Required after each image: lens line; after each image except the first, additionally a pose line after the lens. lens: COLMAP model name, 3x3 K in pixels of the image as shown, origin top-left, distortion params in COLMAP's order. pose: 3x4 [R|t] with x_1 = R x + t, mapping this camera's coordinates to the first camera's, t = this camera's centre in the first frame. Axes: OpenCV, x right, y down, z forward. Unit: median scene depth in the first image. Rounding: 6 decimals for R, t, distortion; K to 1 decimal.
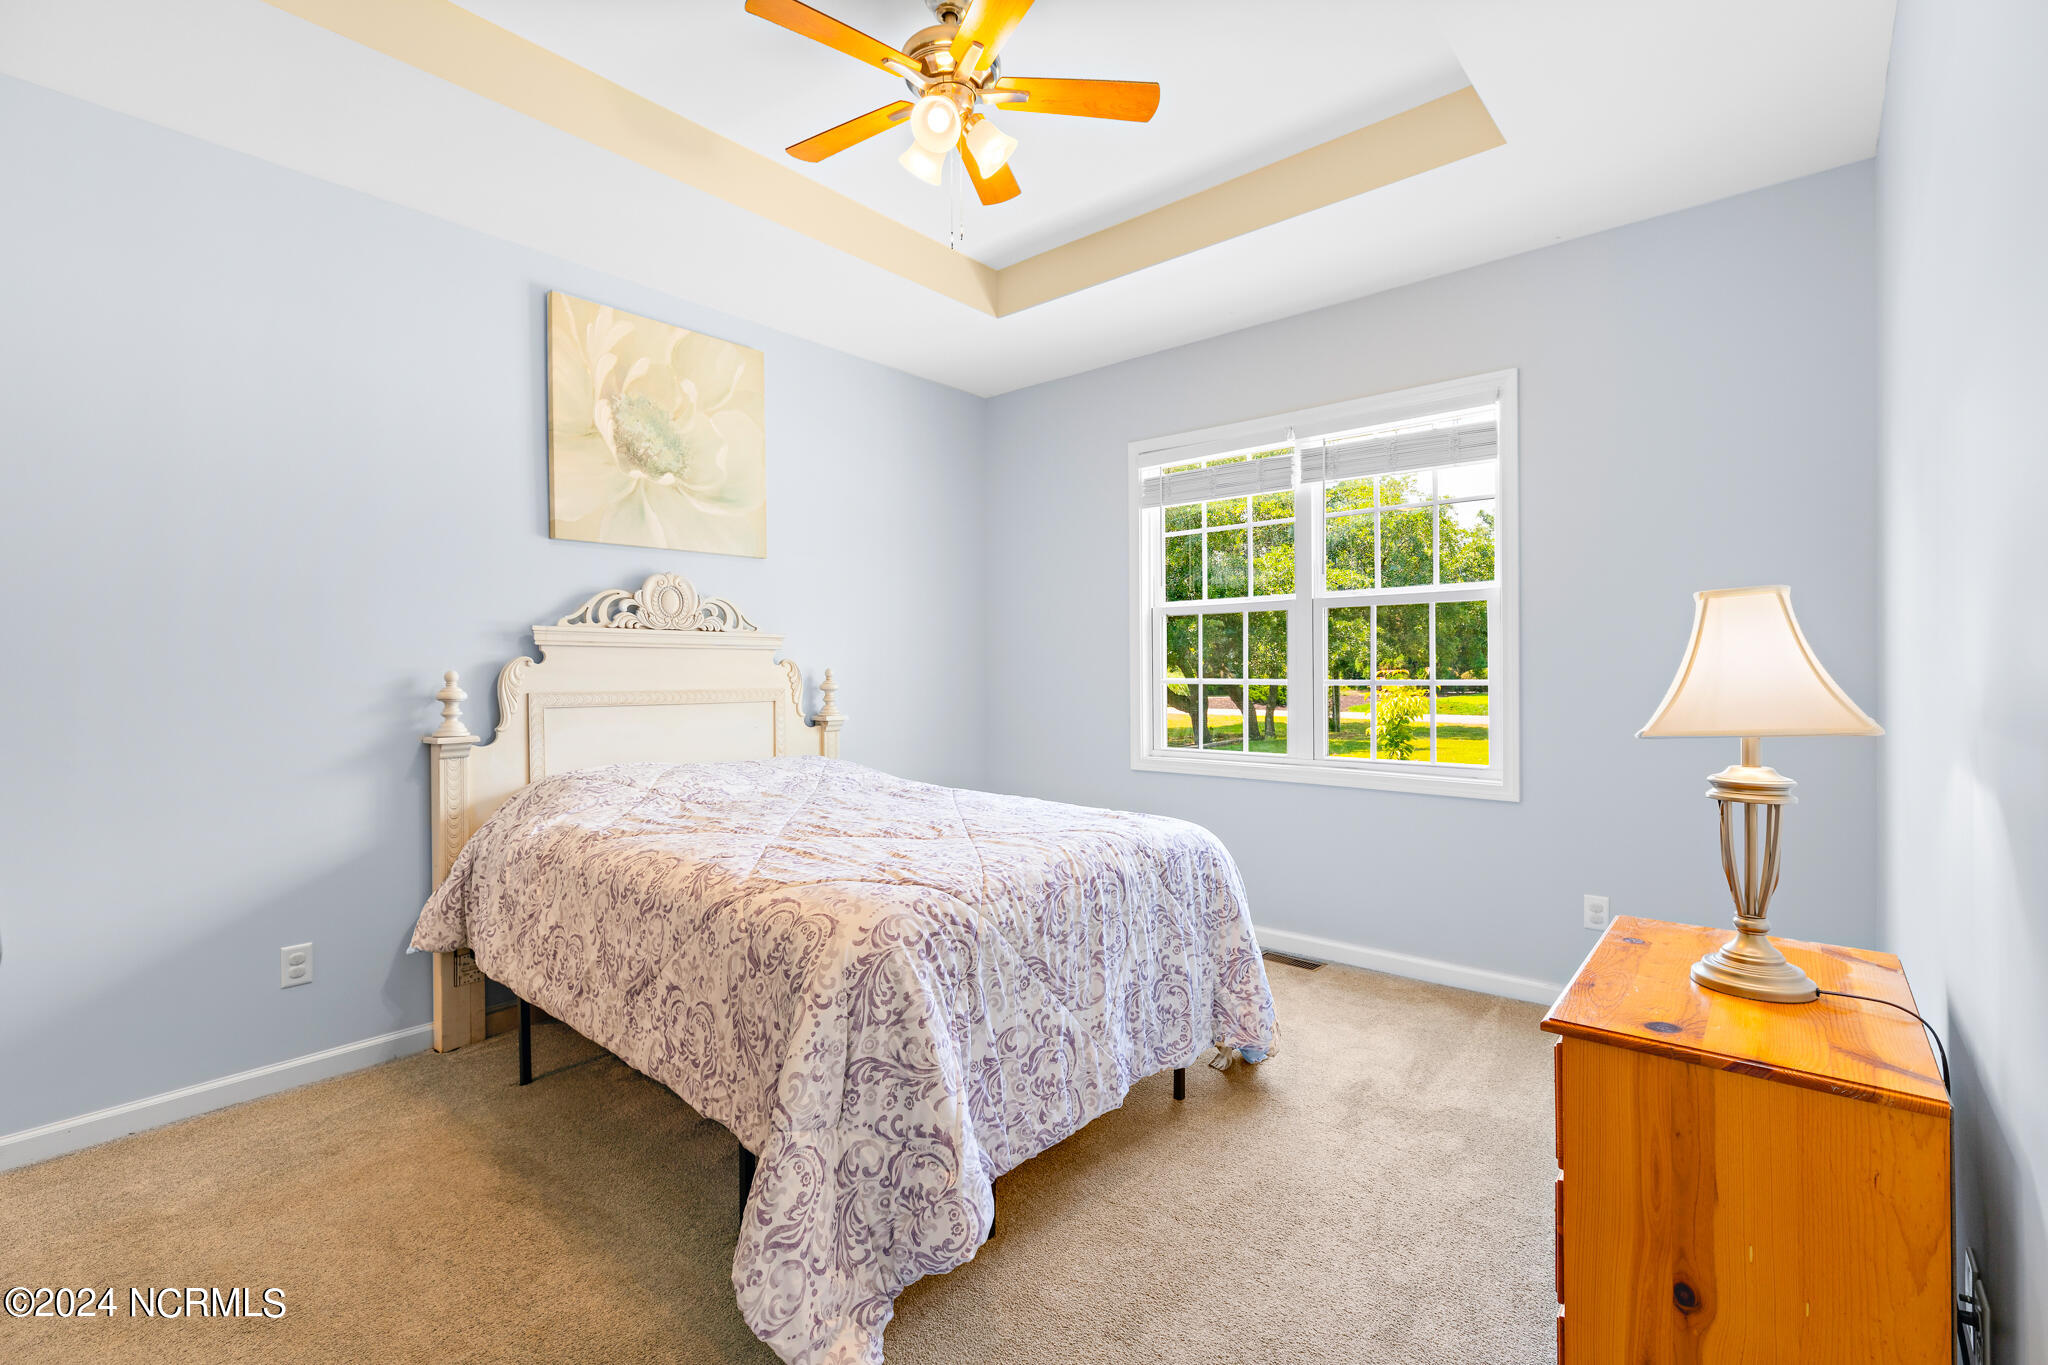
lens RADIAL K [[919.4, 0, 1020.0], [0, 919.4, 678.0], [0, 0, 1]] dist [-0.009001, 0.002369]
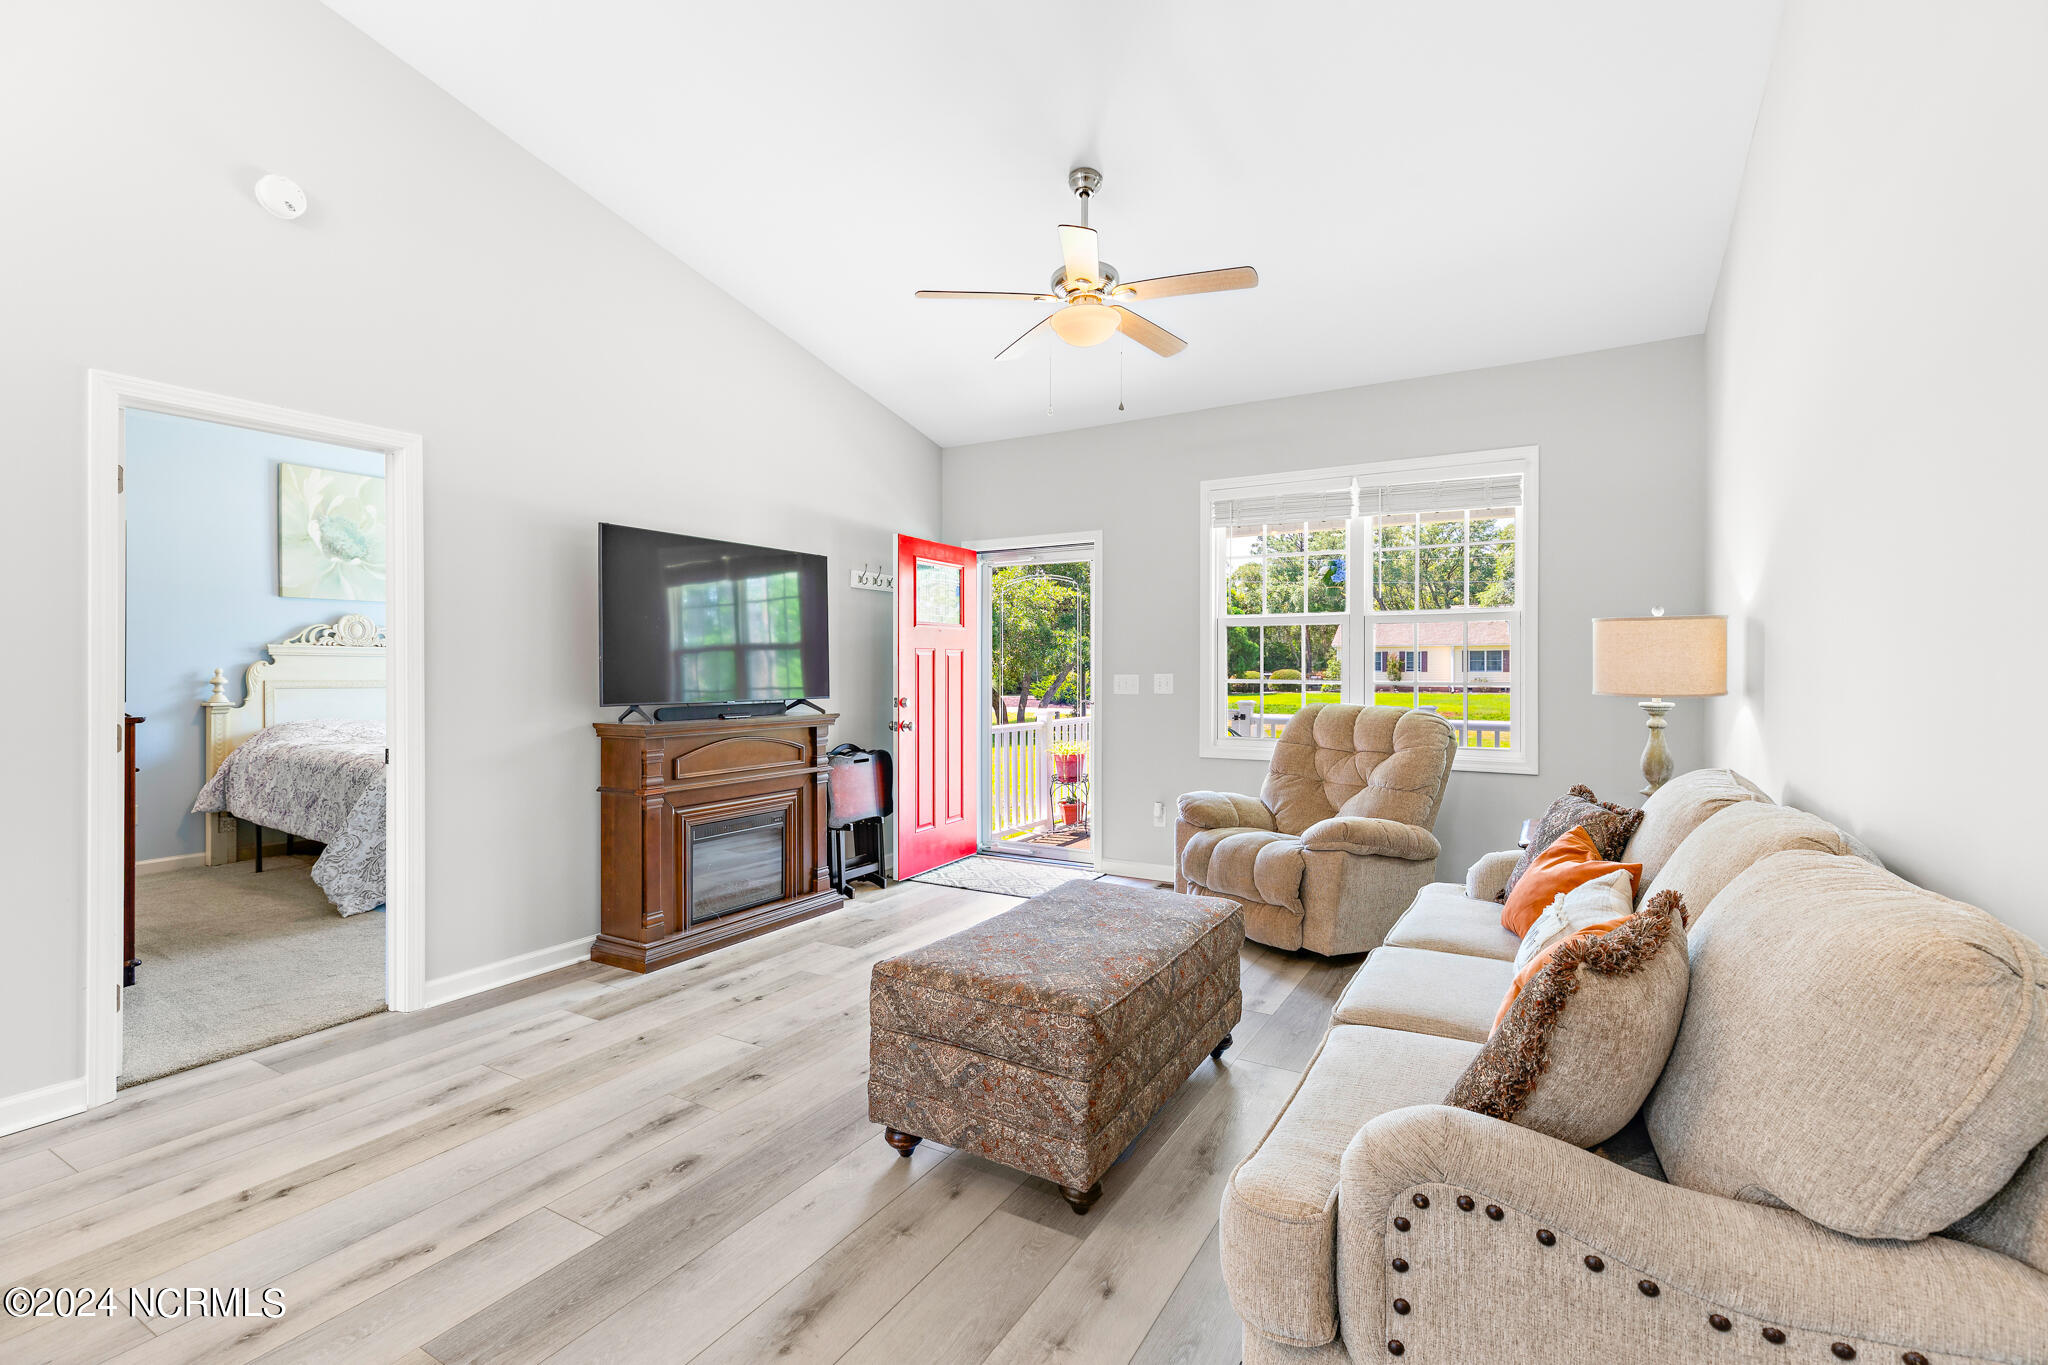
lens RADIAL K [[919.4, 0, 1023.2], [0, 919.4, 670.5], [0, 0, 1]] dist [-0.009001, 0.002369]
pose [[0.983901, 0.006653, 0.178589, 0.673224], [-0.005277, 0.999953, -0.008180, 0.003227], [-0.178635, 0.007106, 0.983890, -1.146749]]
